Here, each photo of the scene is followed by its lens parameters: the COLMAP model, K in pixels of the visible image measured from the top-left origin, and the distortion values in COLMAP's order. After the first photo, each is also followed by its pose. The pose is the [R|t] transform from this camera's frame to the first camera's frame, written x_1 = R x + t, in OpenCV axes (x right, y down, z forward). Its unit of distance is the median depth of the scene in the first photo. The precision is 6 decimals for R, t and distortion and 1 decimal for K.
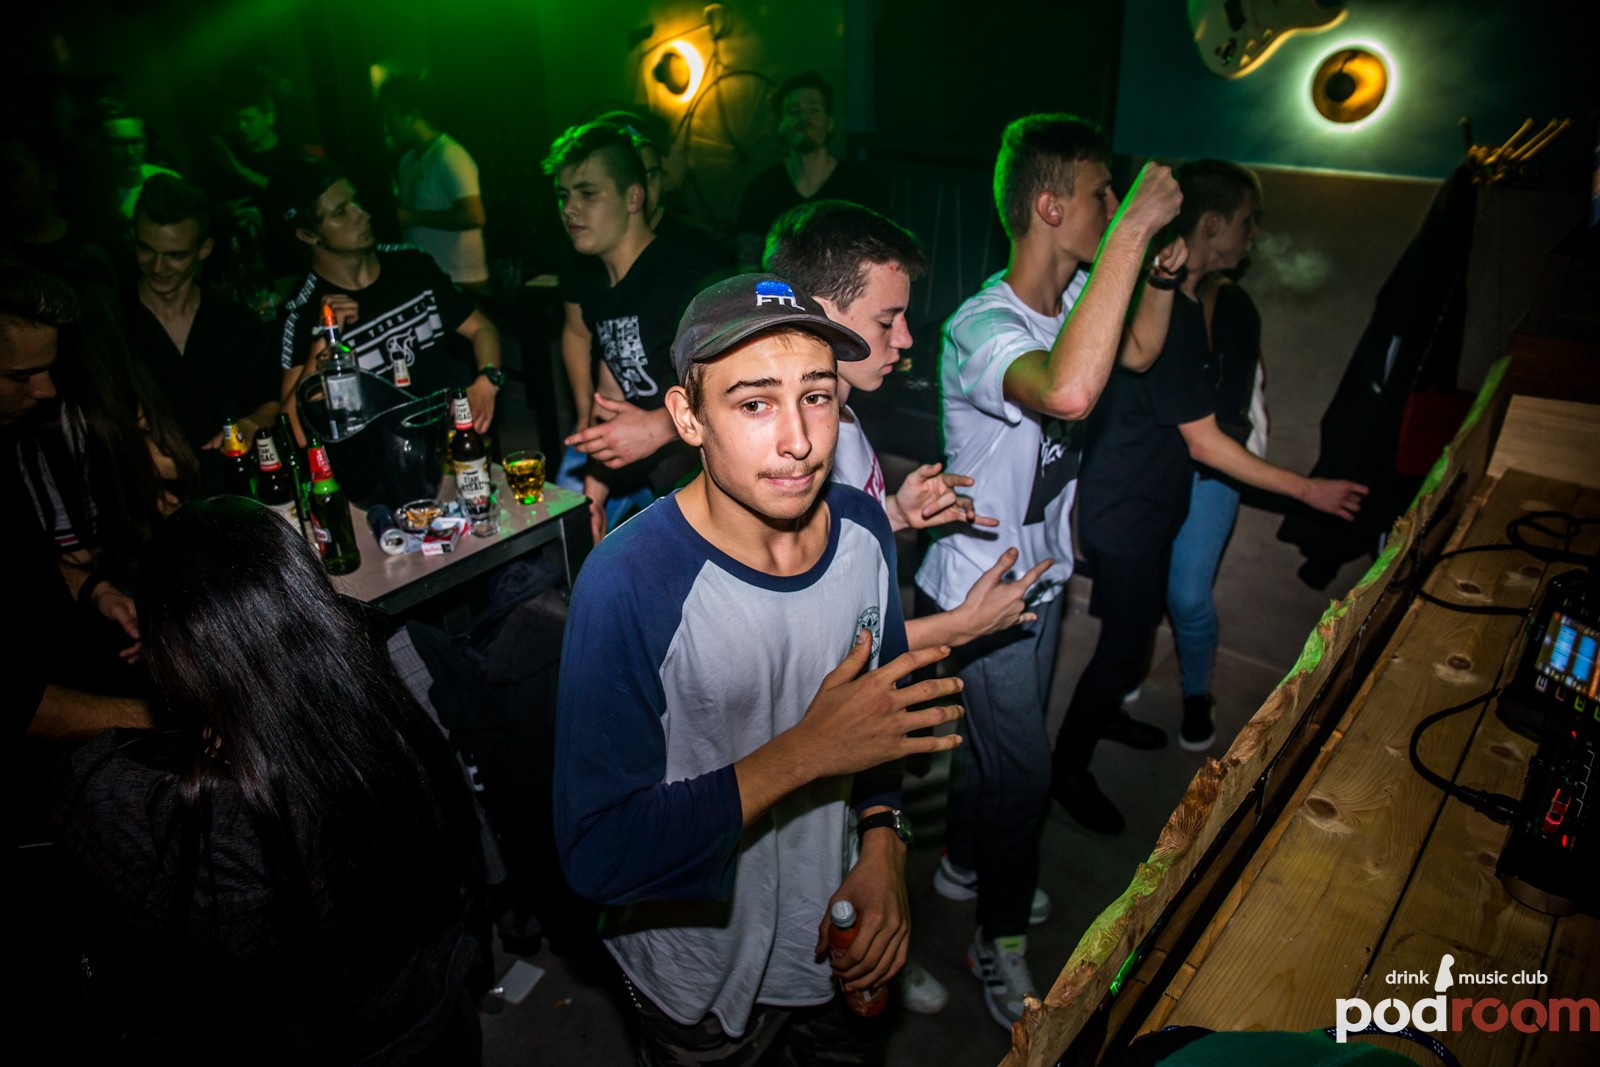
lens RADIAL K [[1051.1, 0, 794.7], [0, 1051.1, 534.9], [0, 0, 1]] dist [-0.026976, 0.016535]
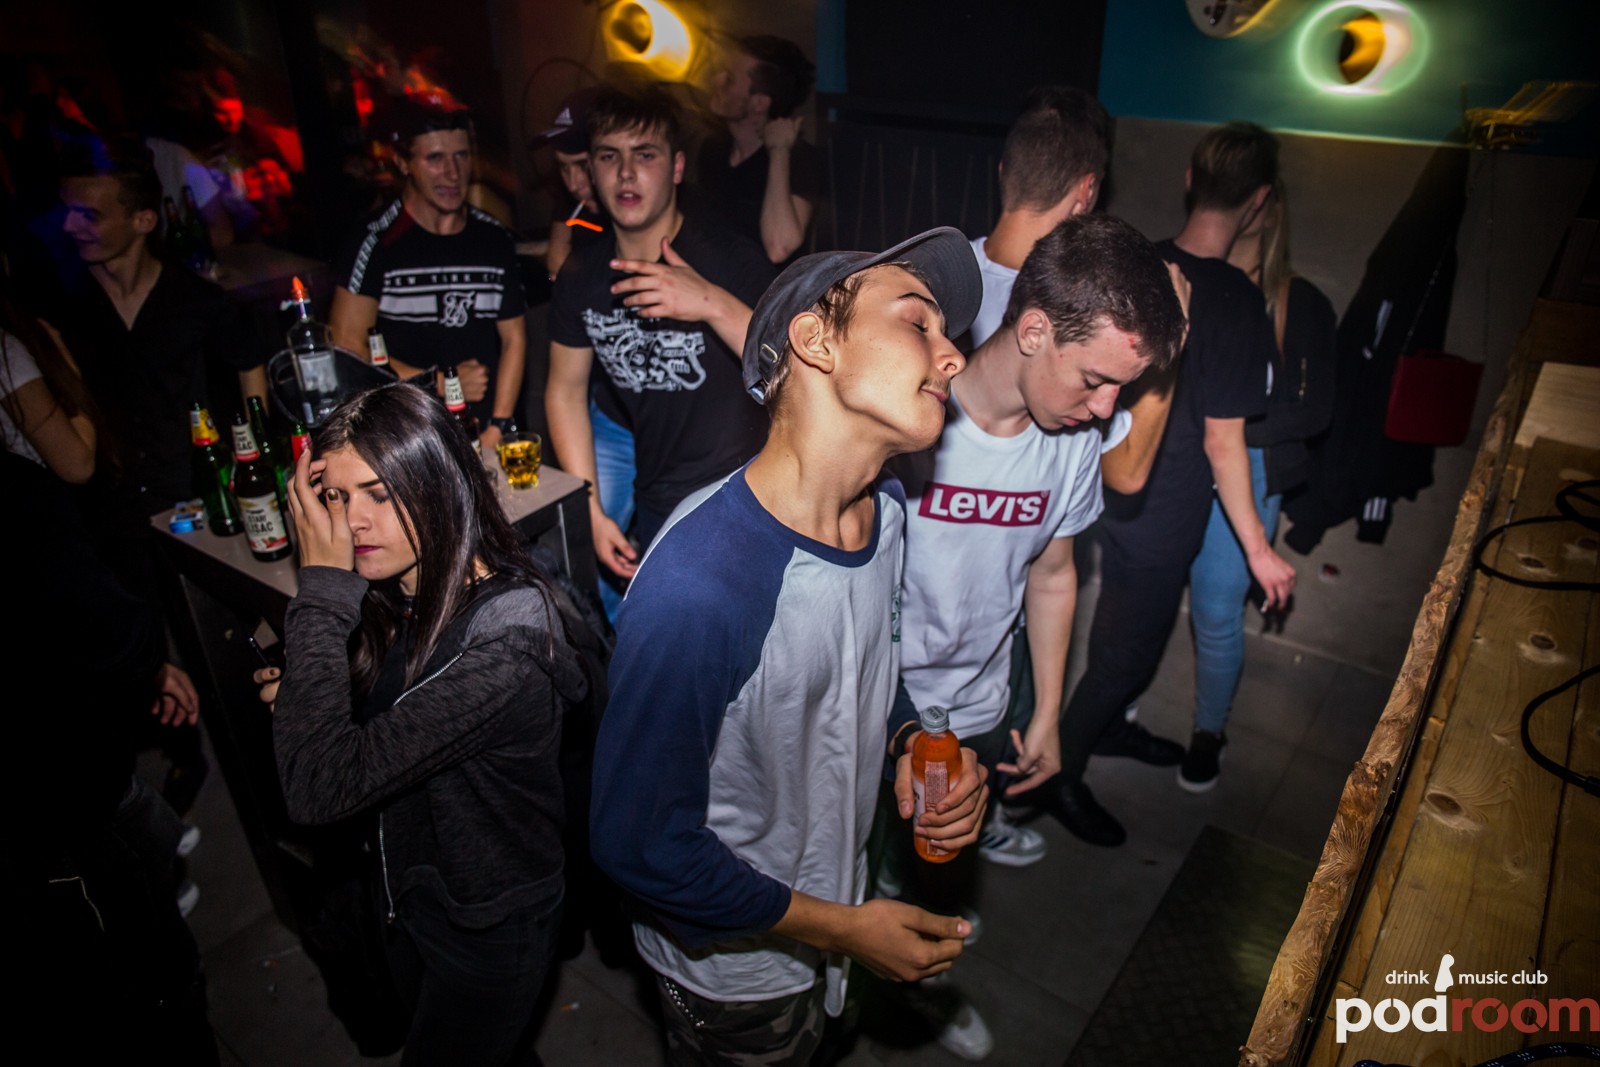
lens RADIAL K [[1051.1, 0, 803.5], [0, 1051.1, 531.9], [0, 0, 1]] dist [-0.026976, 0.016535]
pose [[0.997403, -0.022520, 0.068416, -0.100955], [0.020542, 0.999354, 0.029482, -0.019912], [-0.069036, -0.028001, 0.997221, 0.066721]]
